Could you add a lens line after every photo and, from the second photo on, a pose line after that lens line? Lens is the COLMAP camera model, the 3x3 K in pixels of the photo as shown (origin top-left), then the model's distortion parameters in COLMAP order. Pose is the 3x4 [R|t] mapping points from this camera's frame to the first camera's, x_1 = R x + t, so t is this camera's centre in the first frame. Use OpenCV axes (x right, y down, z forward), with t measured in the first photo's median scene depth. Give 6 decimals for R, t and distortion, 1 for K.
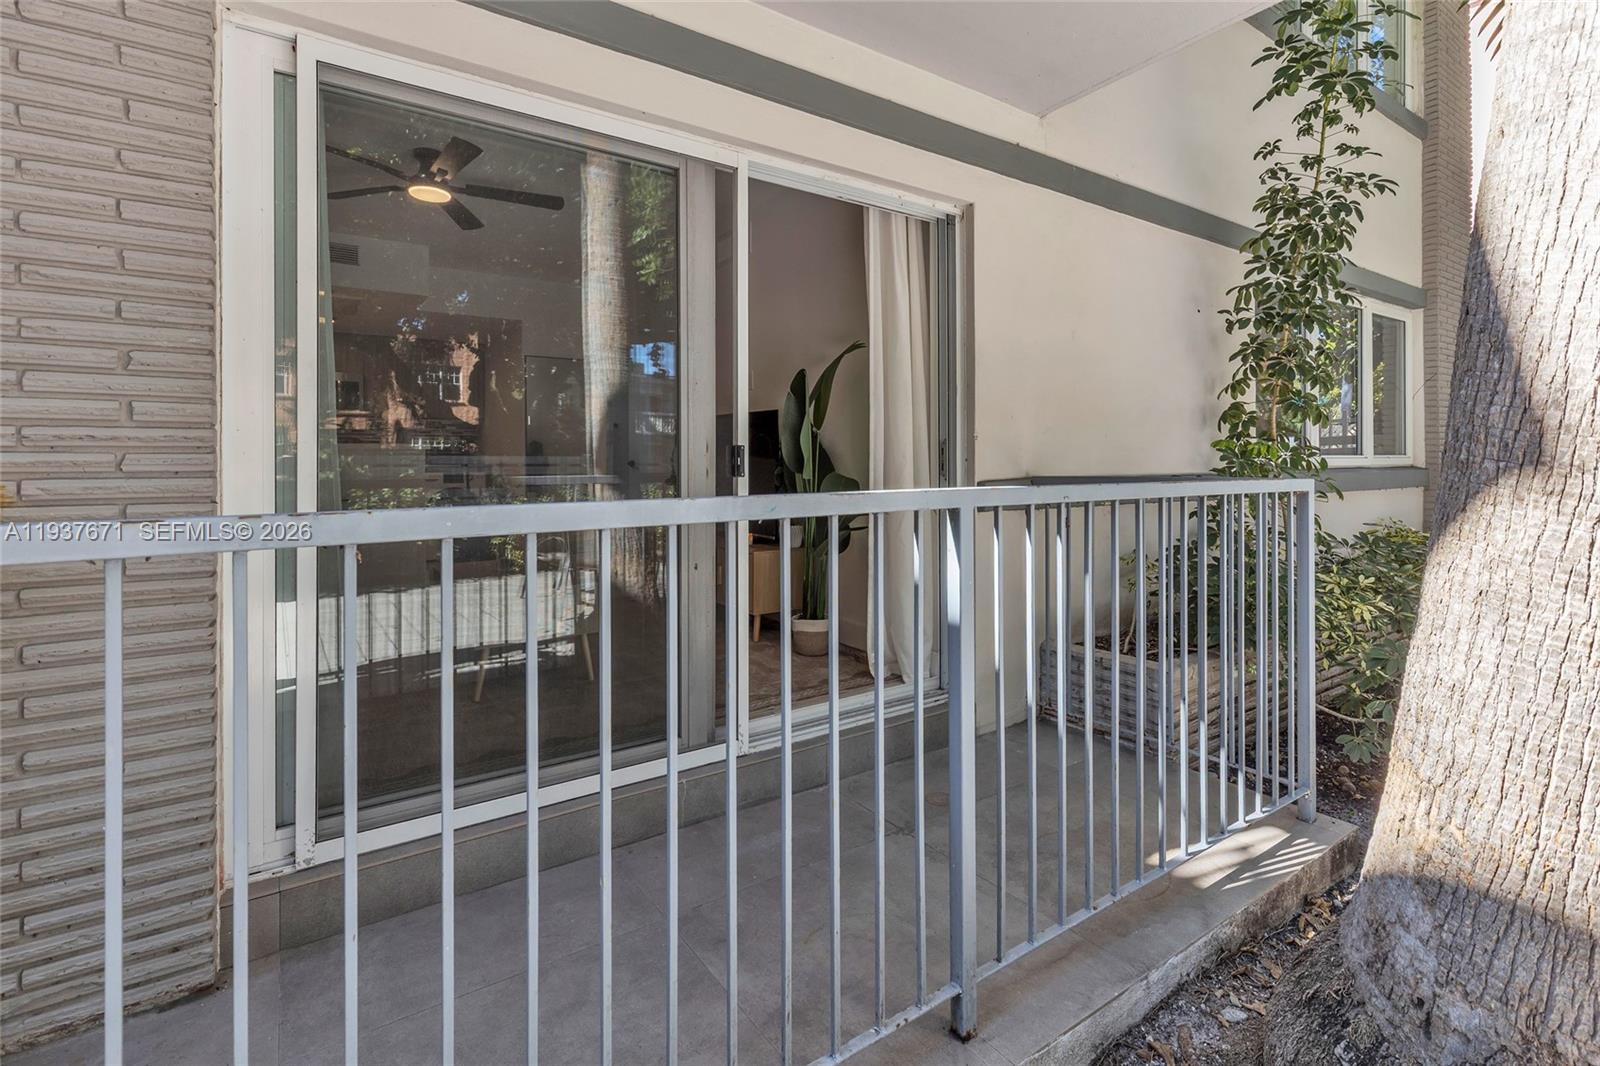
lens RADIAL K [[745.3, 0, 799.2], [0, 745.3, 466.0], [0, 0, 1]] dist [0.002130, 0.000235]
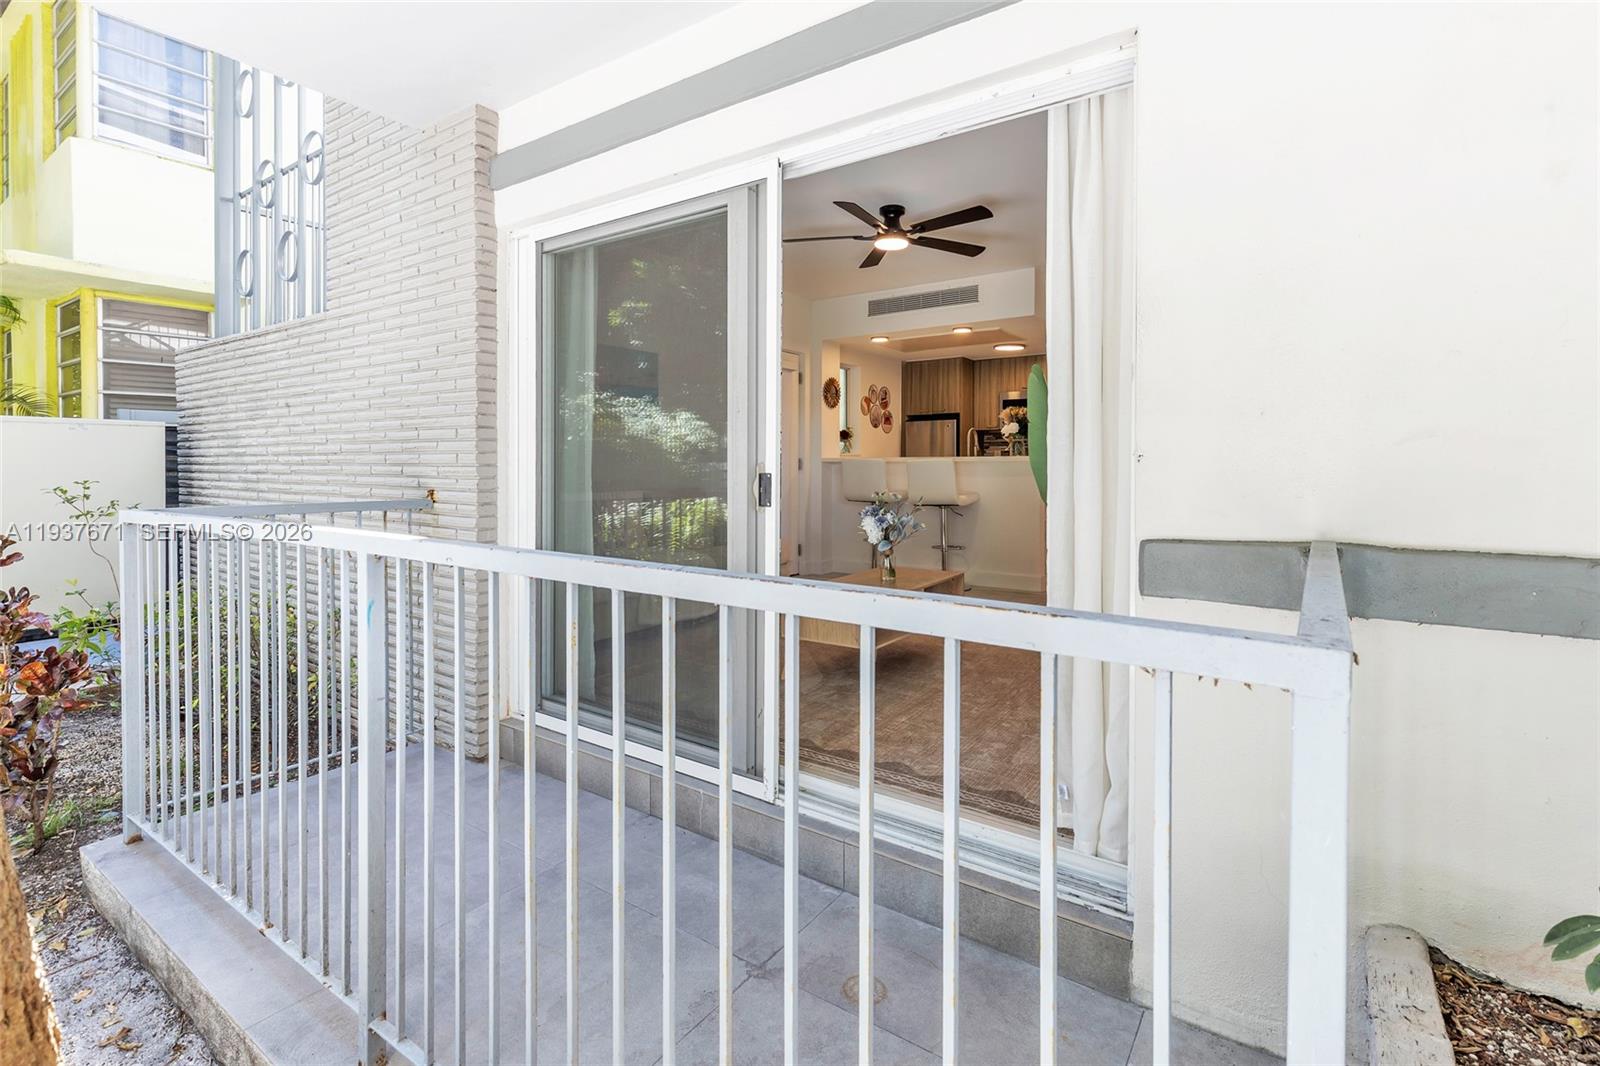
lens RADIAL K [[745.3, 0, 799.2], [0, 745.3, 466.0], [0, 0, 1]] dist [0.002130, 0.000235]
pose [[0.344770, 0.009146, -0.938643, 0.956110], [-0.000545, 0.999954, 0.009544, -0.051253], [0.938687, -0.002778, 0.344759, 0.830294]]
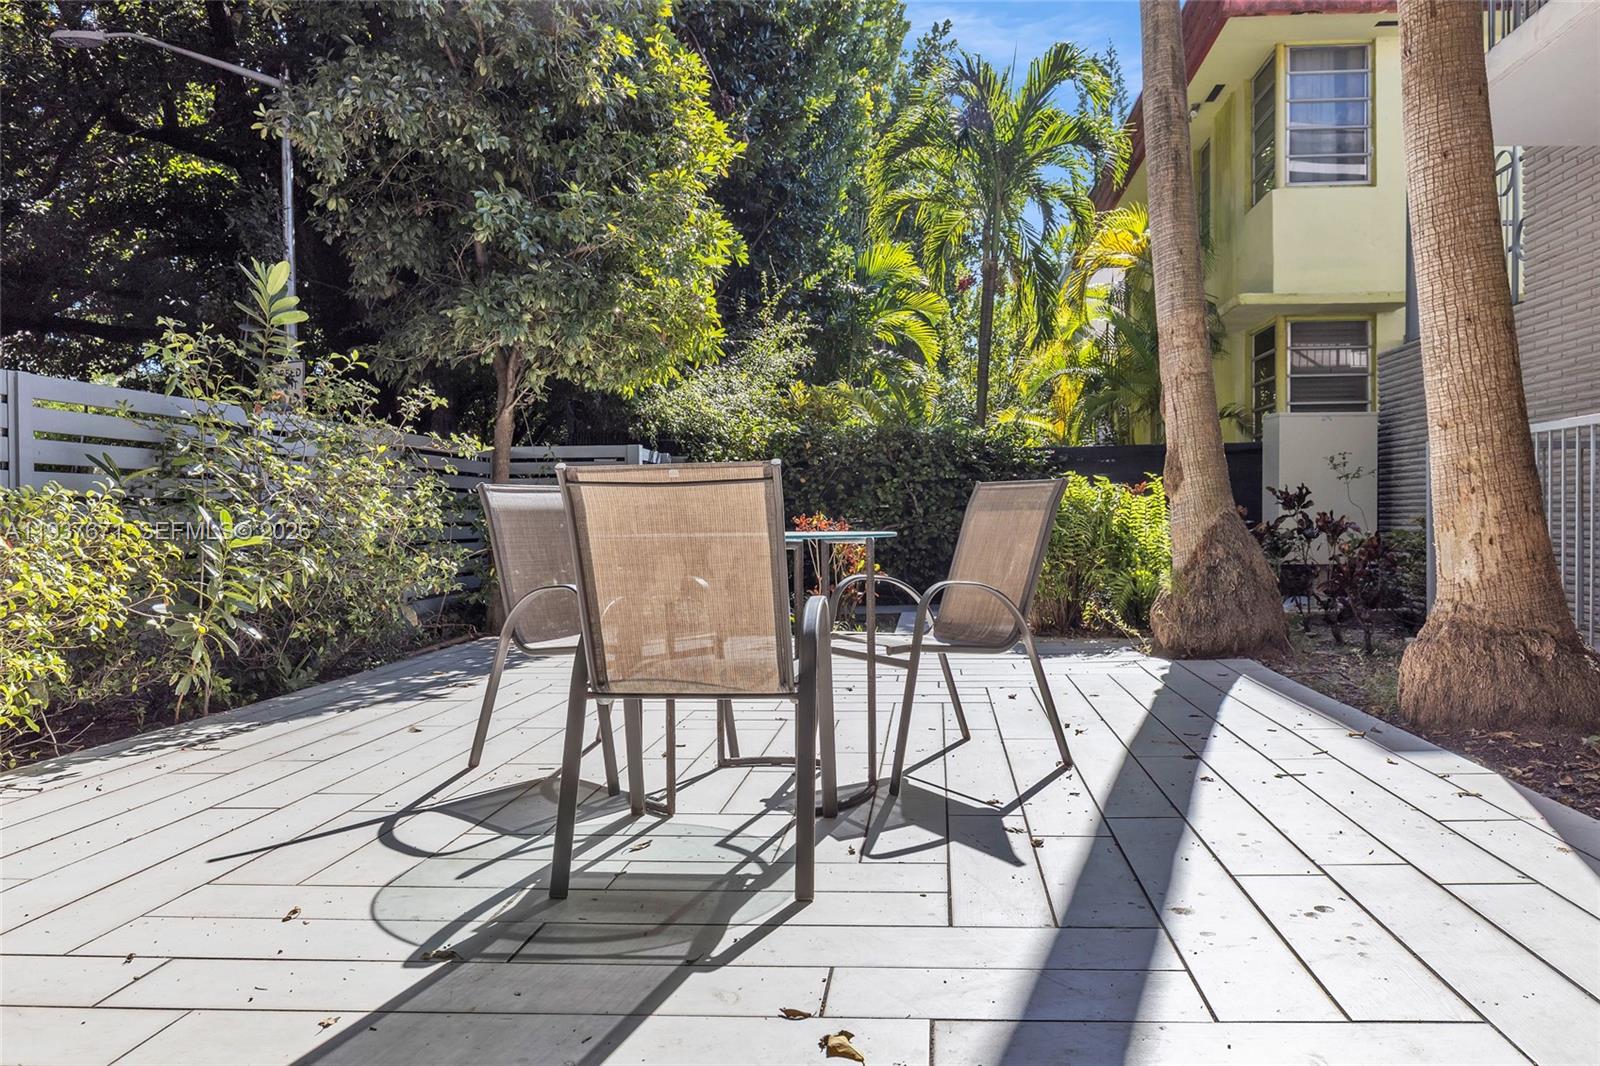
lens RADIAL K [[1132.4, 0, 877.1], [0, 1132.4, 532.4], [0, 0, 1]] dist [0.001237, 0.000347]
pose [[-0.601386, 0.019294, -0.798725, 2.695314], [0.009678, 0.999811, 0.016865, 0.195260], [0.798900, 0.002412, -0.601459, 0.875327]]
